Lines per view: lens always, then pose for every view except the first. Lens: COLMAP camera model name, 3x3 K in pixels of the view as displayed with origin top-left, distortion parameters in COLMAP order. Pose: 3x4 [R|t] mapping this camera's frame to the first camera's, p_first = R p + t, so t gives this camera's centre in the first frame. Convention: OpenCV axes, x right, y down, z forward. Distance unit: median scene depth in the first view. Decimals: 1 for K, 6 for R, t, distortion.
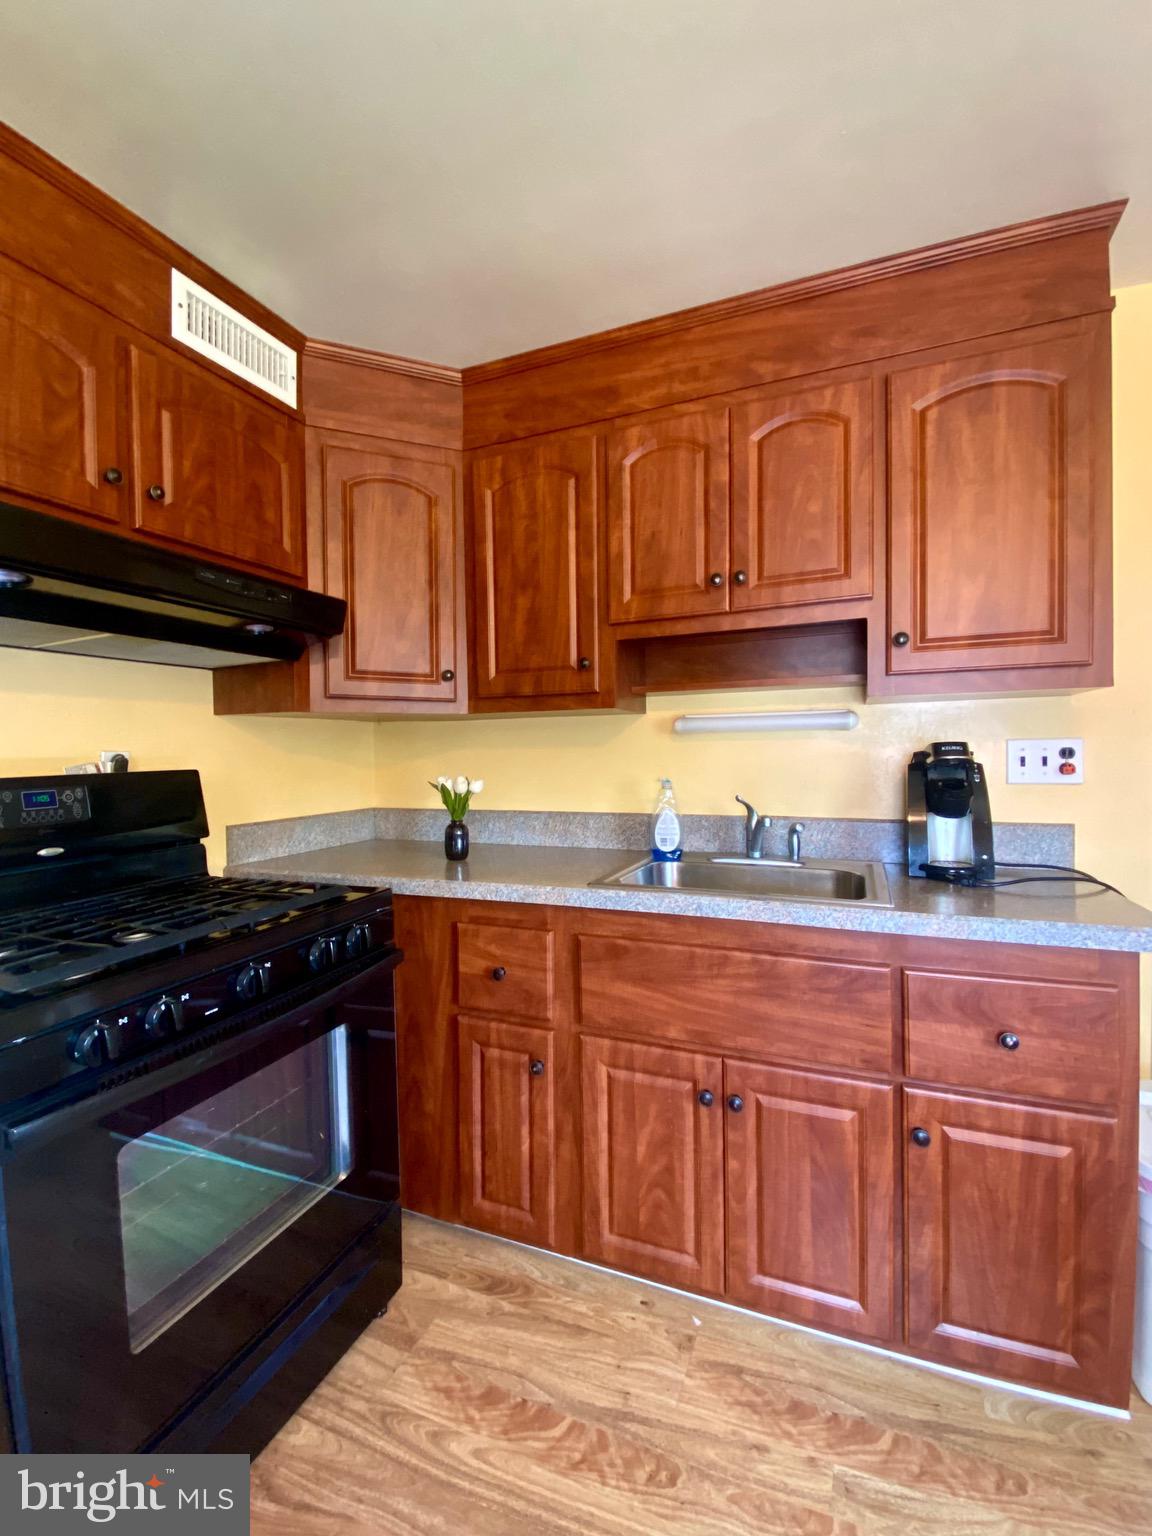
lens RADIAL K [[671.0, 0, 572.3], [0, 671.0, 763.6], [0, 0, 1]] dist [0.016945, -0.019526]
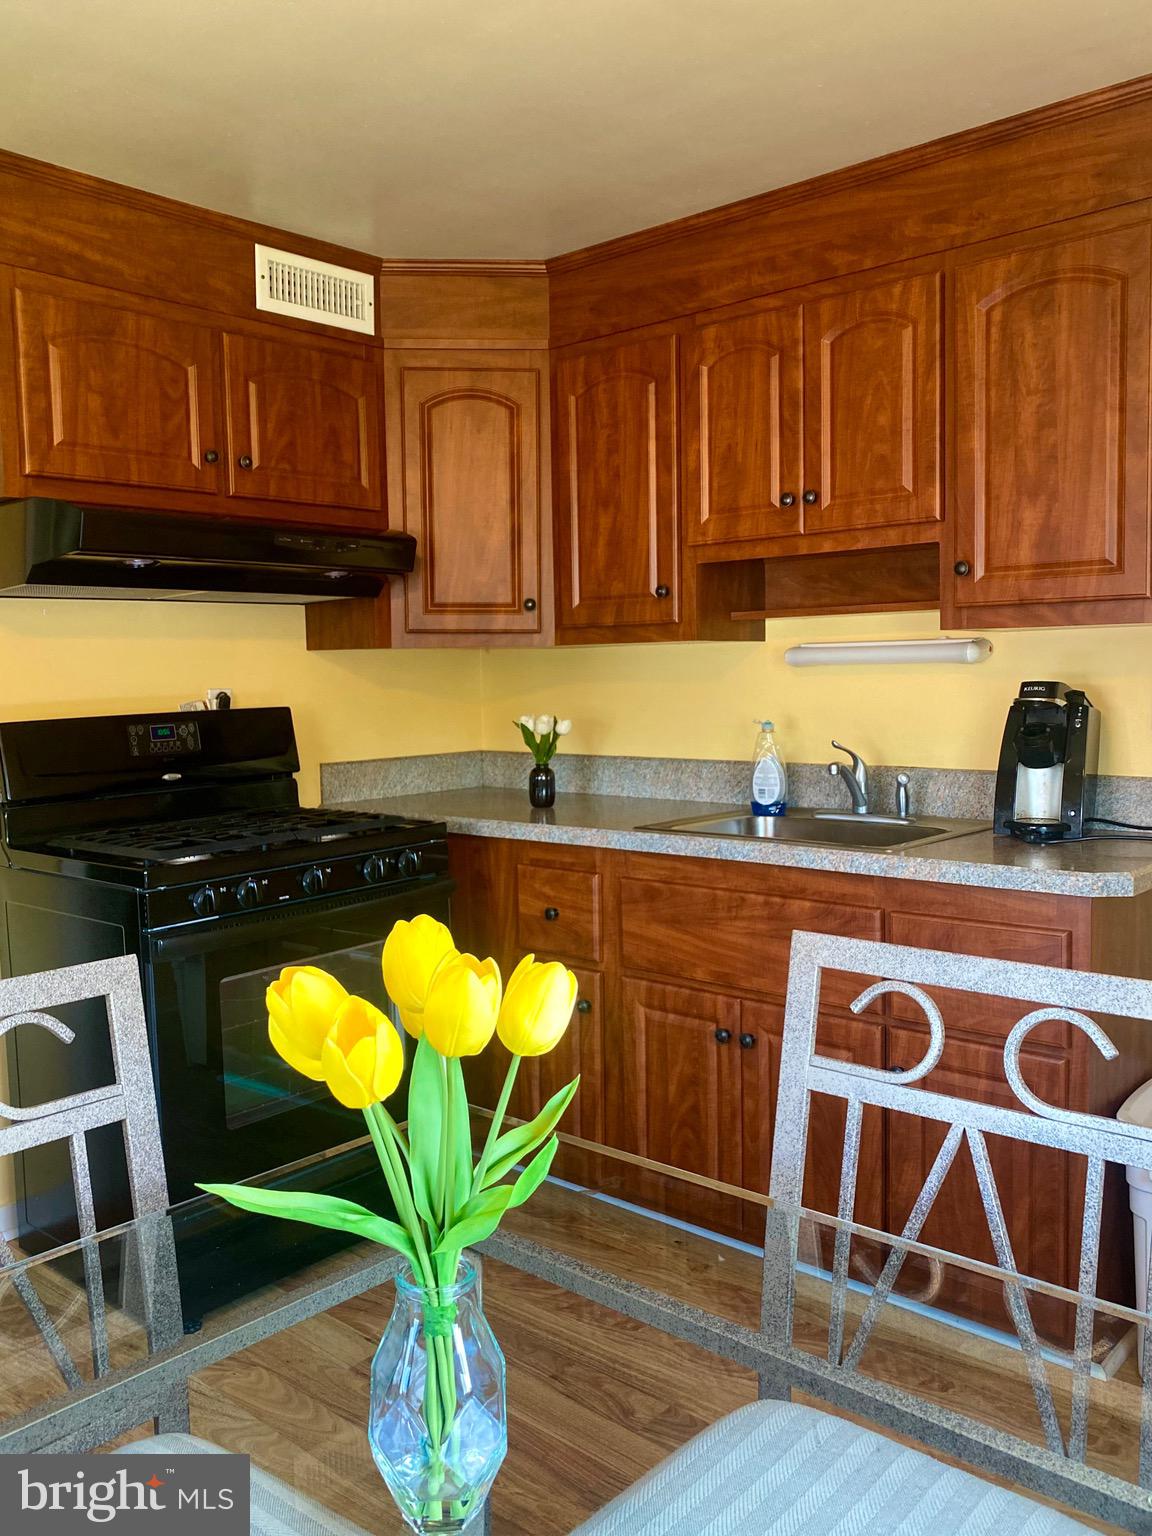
lens RADIAL K [[1217.3, 0, 576.0], [0, 1217.3, 768.0], [0, 0, 1]] dist [-0.010057, -0.002158]
pose [[0.948705, 0.022959, -0.315328, 0.459853], [-0.002382, 0.997851, 0.065485, -0.020958], [0.316153, -0.061374, 0.946721, -0.642433]]
